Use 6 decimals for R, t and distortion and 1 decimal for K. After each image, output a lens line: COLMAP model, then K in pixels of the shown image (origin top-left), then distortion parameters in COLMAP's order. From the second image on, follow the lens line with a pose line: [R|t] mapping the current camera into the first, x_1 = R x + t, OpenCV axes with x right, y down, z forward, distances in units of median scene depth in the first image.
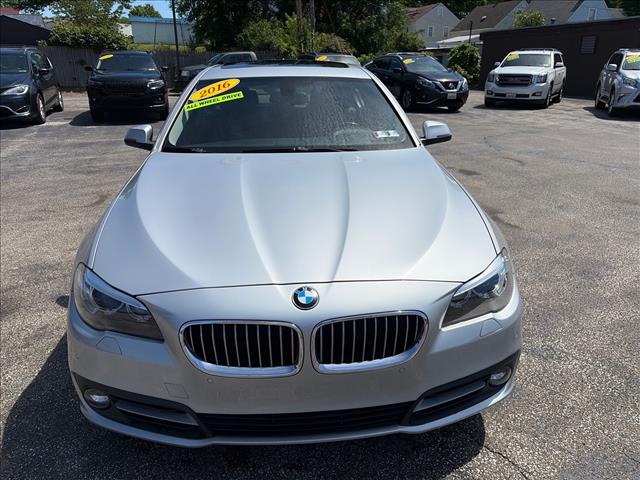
lens RADIAL K [[485.4, 0, 320.0], [0, 485.4, 240.0], [0, 0, 1]] dist [0.058866, -0.062992]
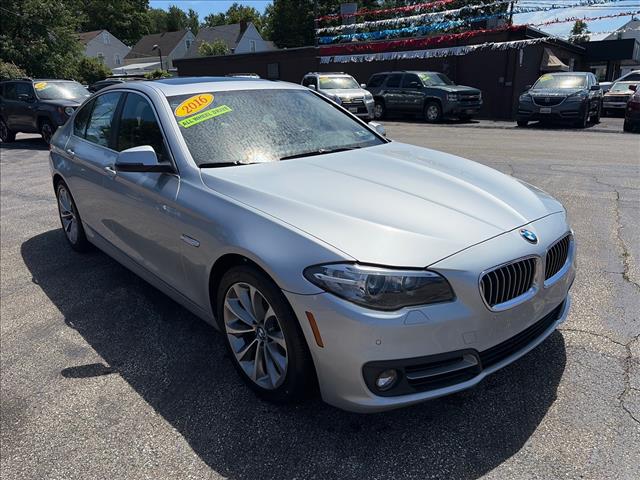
lens RADIAL K [[485.4, 0, 320.0], [0, 485.4, 240.0], [0, 0, 1]] dist [0.058866, -0.062992]
pose [[0.809304, -0.197659, 0.553135, -0.595101], [0.225105, 0.974154, 0.018752, -0.011833], [-0.542545, 0.109338, 0.832881, 0.095167]]
